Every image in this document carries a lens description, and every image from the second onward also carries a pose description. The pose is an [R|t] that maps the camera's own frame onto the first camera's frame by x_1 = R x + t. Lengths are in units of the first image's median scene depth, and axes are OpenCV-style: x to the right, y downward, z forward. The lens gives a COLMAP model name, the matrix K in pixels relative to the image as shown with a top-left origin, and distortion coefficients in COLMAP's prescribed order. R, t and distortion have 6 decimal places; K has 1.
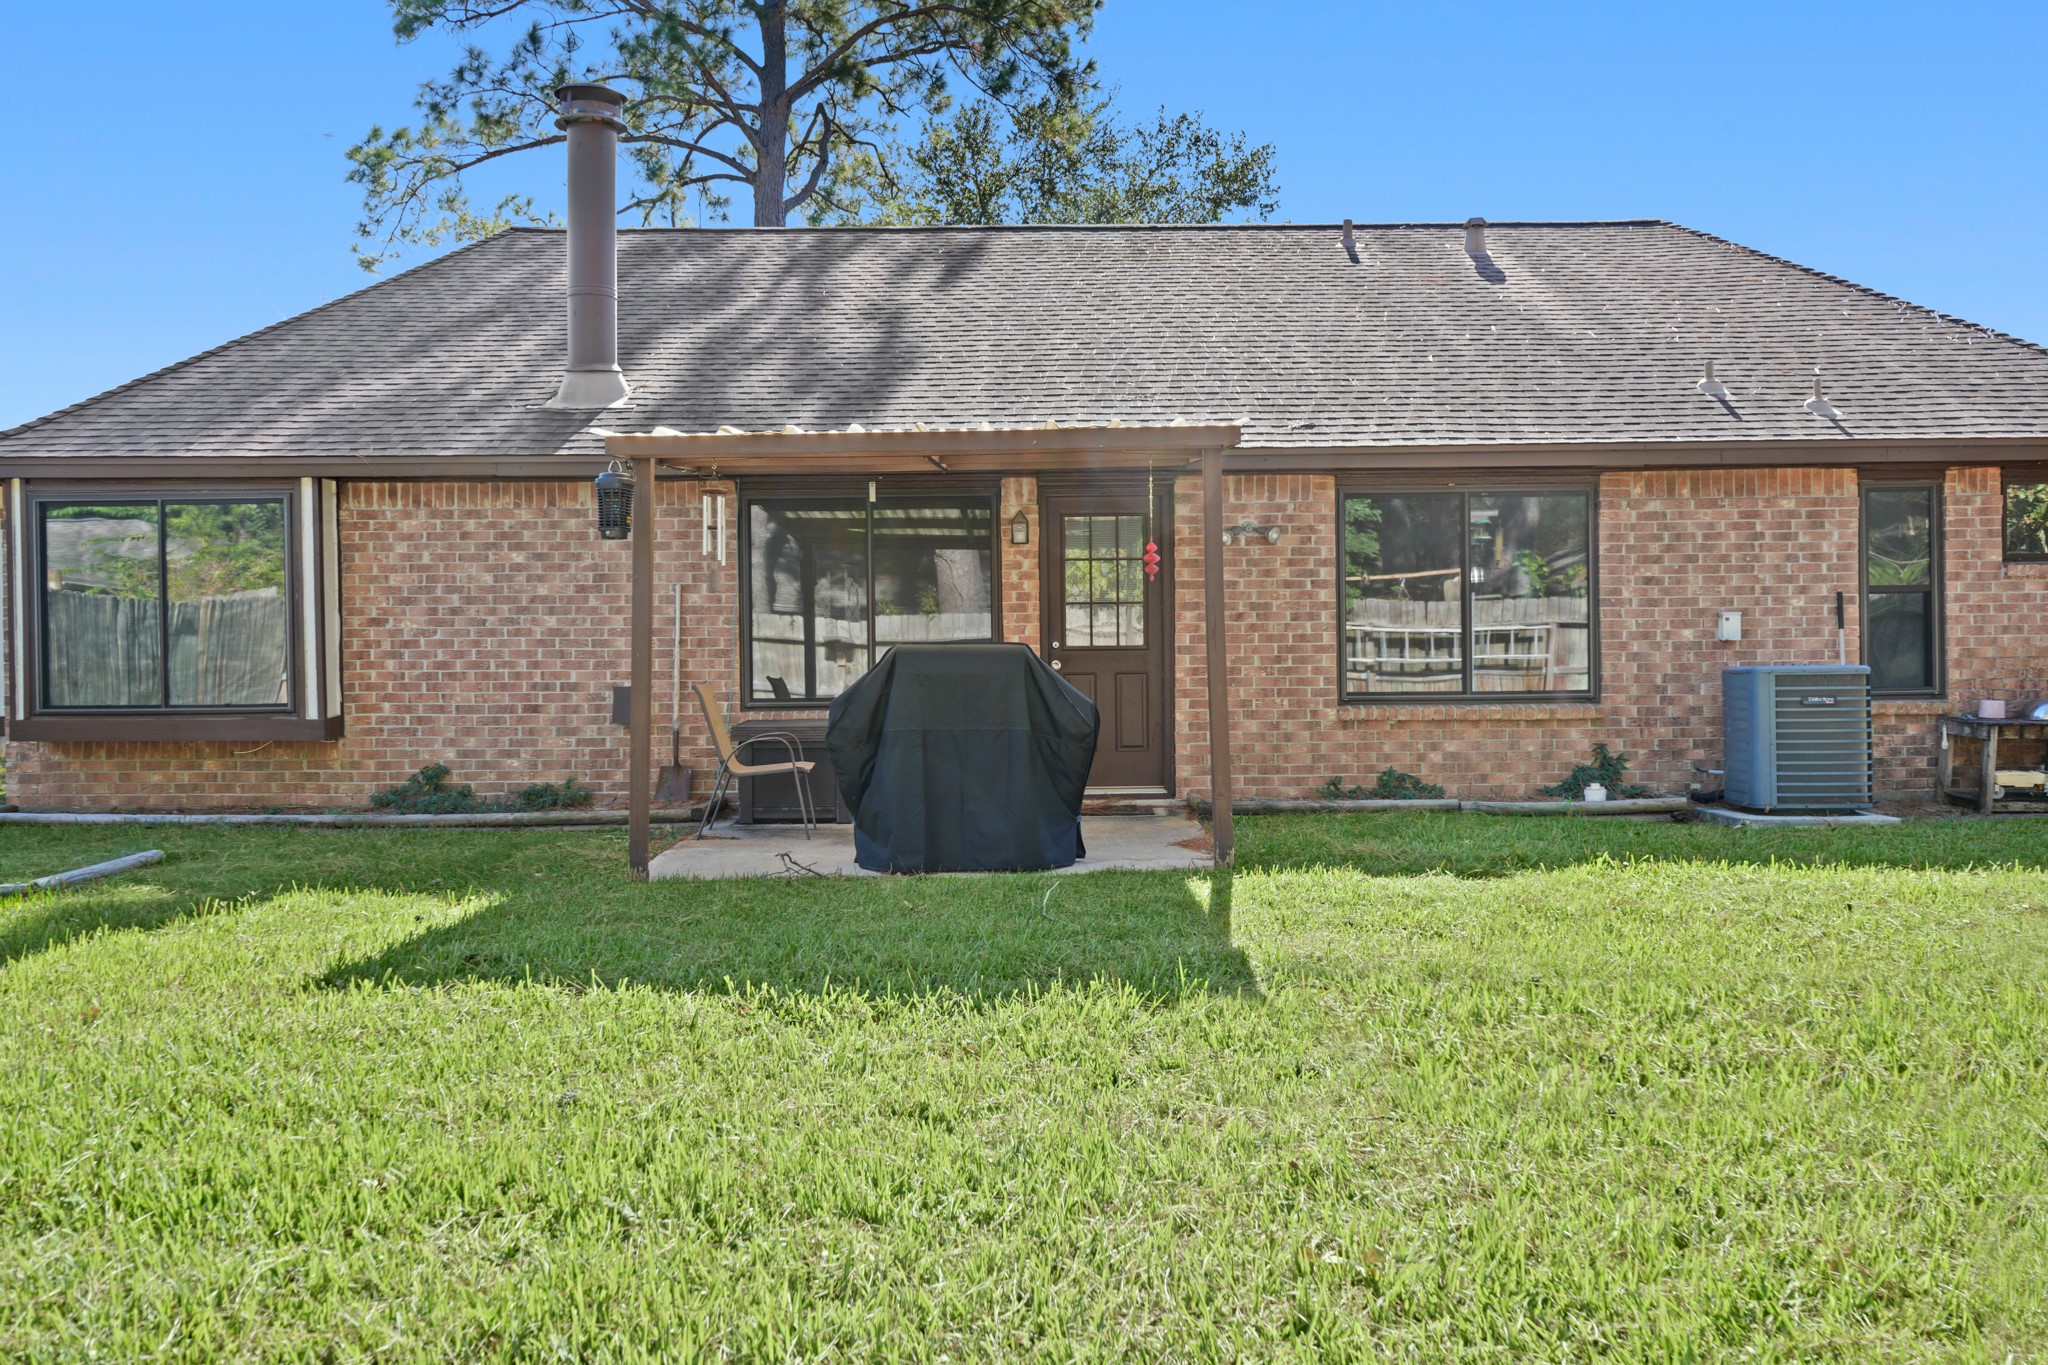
lens RADIAL K [[1645.7, 0, 1032.1], [0, 1645.7, 689.2], [0, 0, 1]] dist [-0.012960, 0.003132]
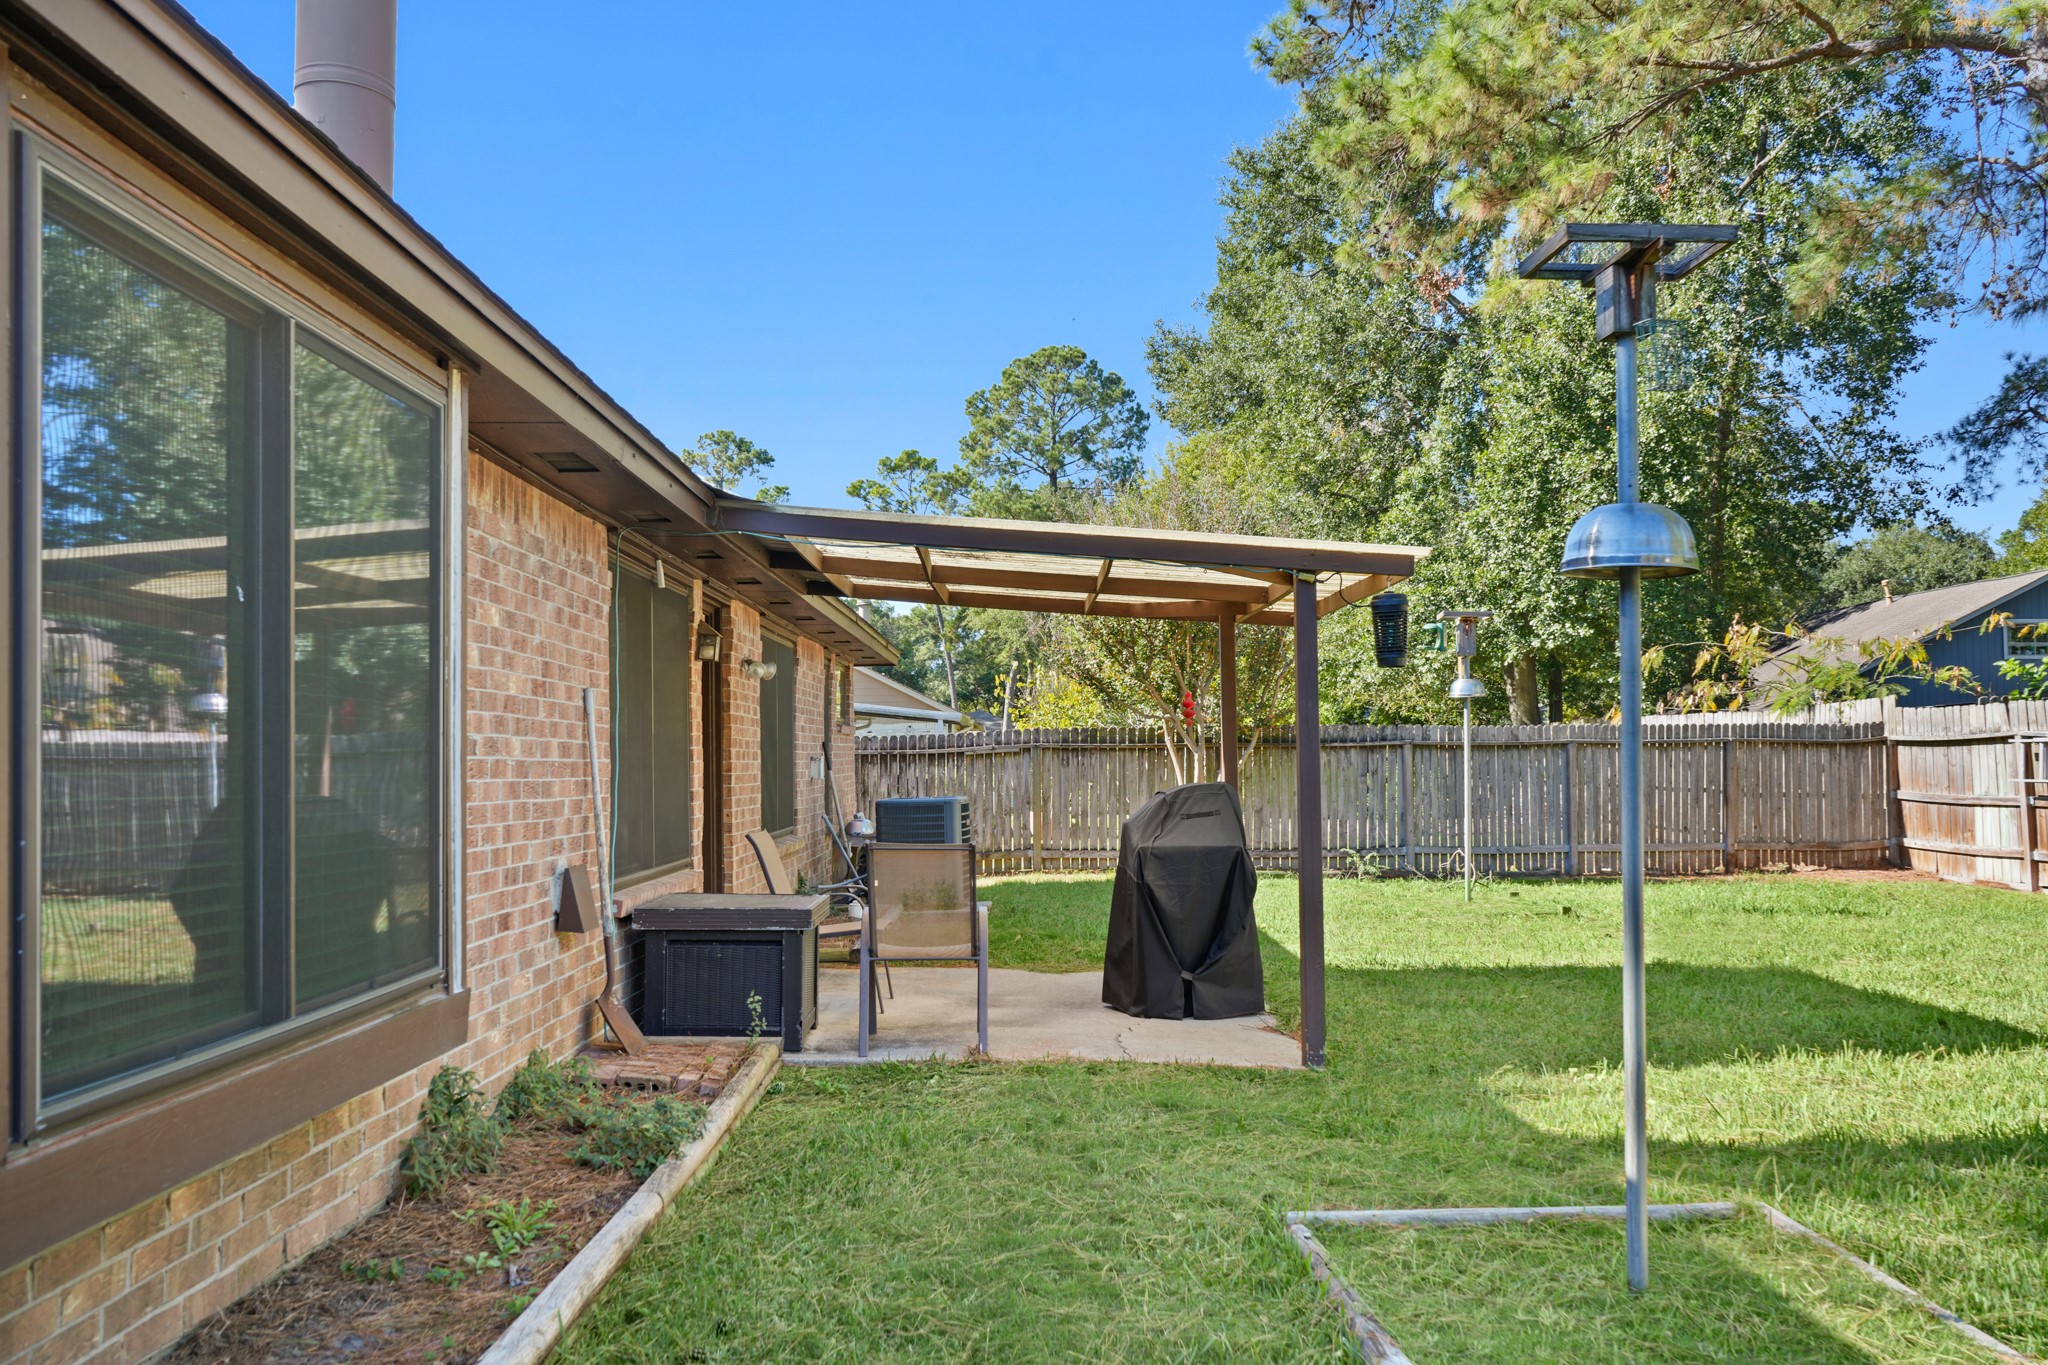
lens RADIAL K [[1645.7, 0, 1032.1], [0, 1645.7, 689.2], [0, 0, 1]] dist [-0.012960, 0.003132]
pose [[-0.000763, 0.052409, 0.998625, -0.804506], [0.030490, 0.998163, -0.052362, -0.027615], [-0.999535, 0.030408, -0.002359, 0.840465]]
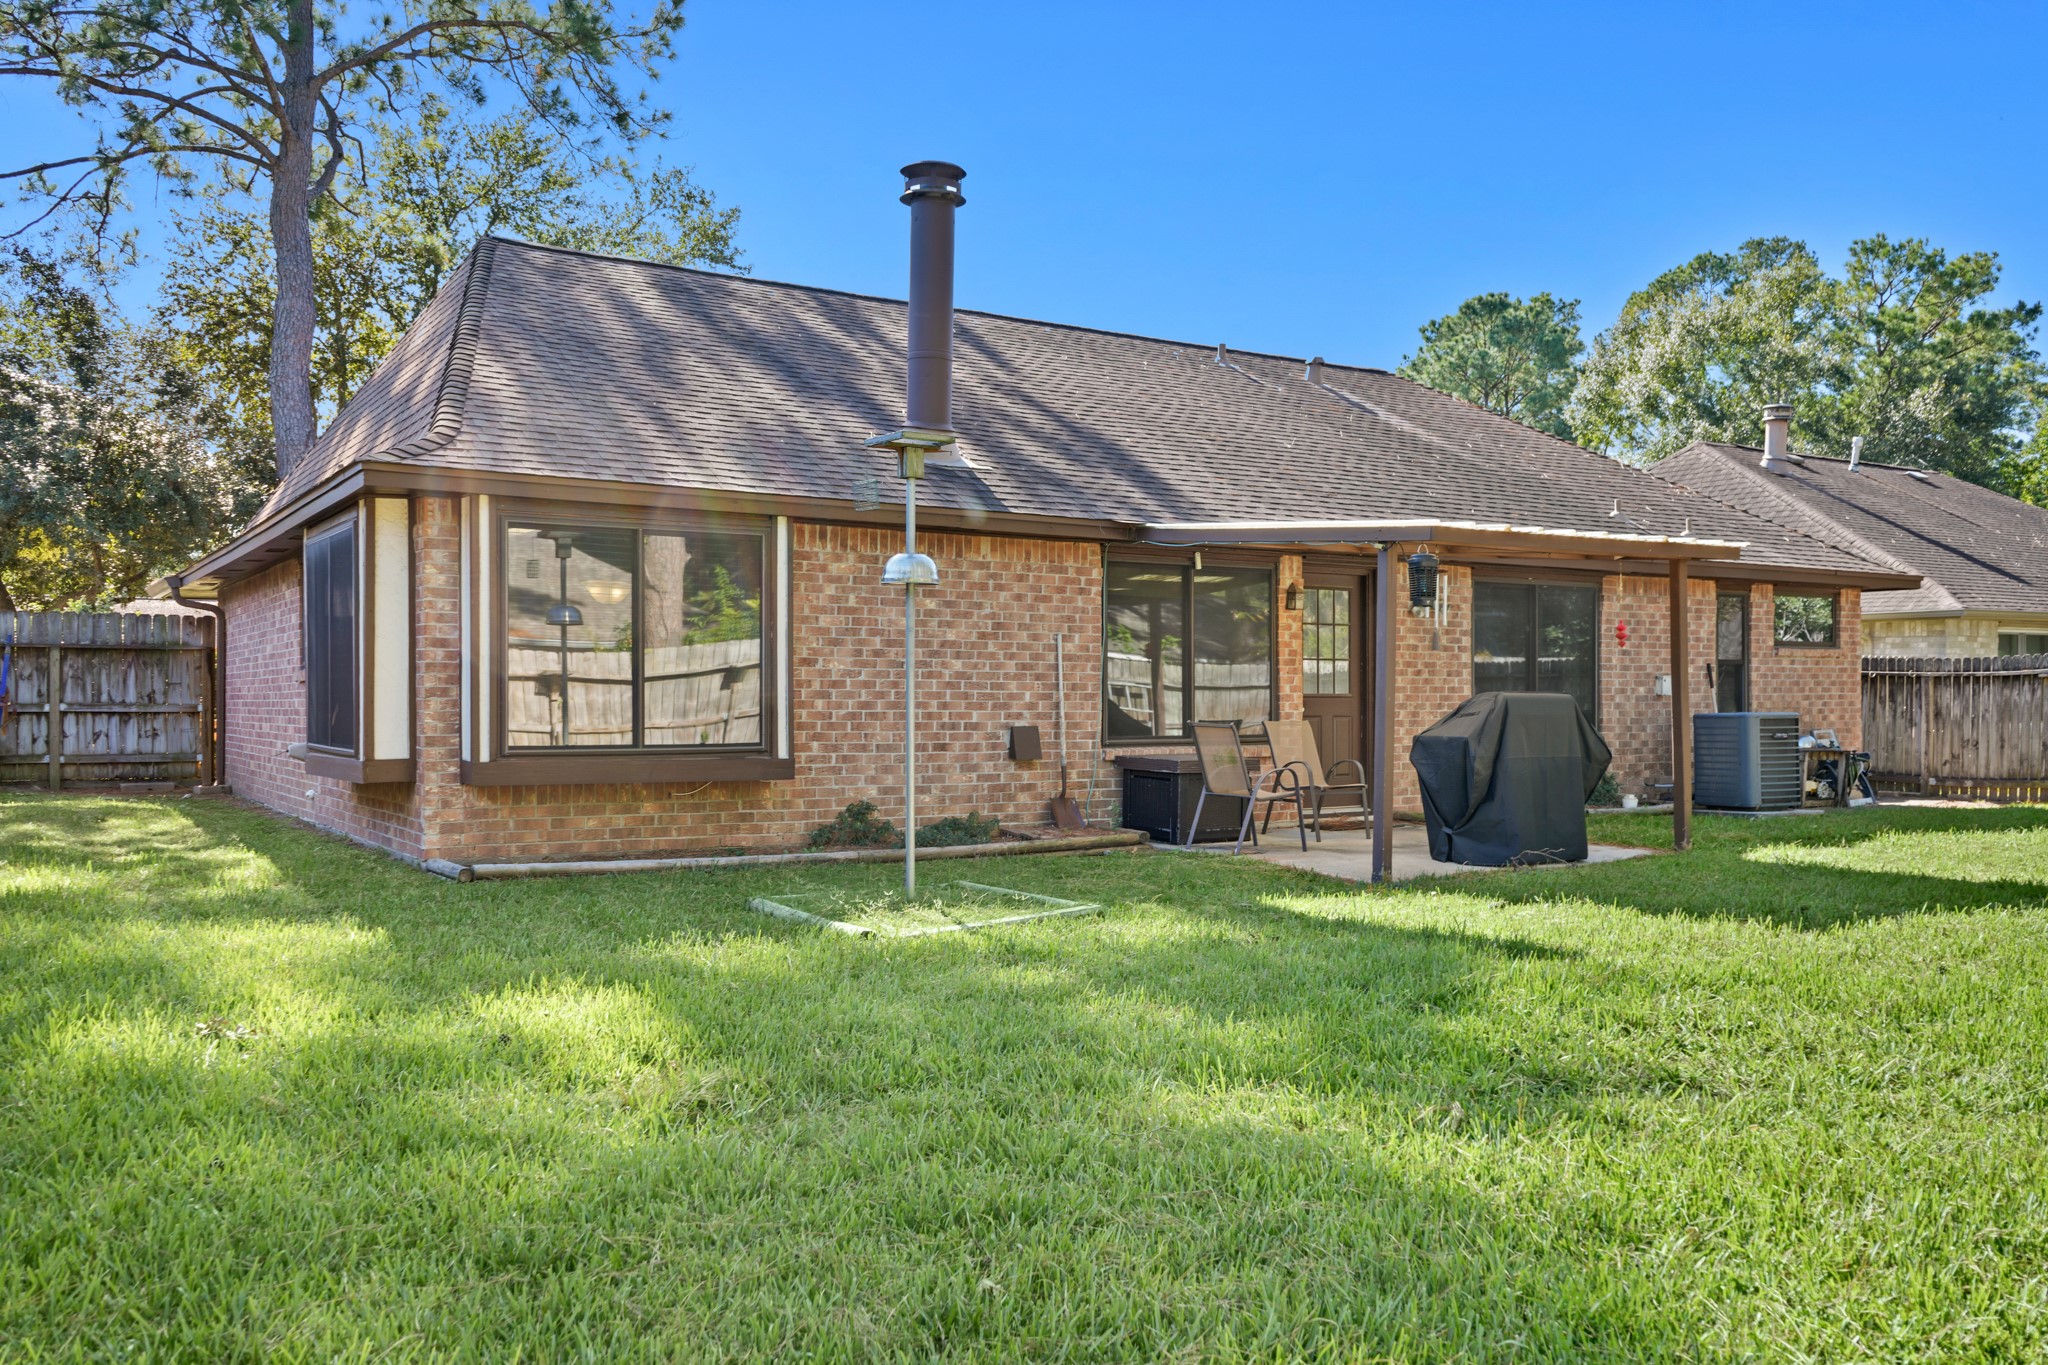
lens RADIAL K [[1645.7, 0, 1032.1], [0, 1645.7, 689.2], [0, 0, 1]] dist [-0.012960, 0.003132]
pose [[0.844776, 0.013097, 0.534959, -0.823201], [0.000346, 0.999687, -0.025022, 0.001235], [-0.535120, 0.021323, 0.844507, 0.071901]]
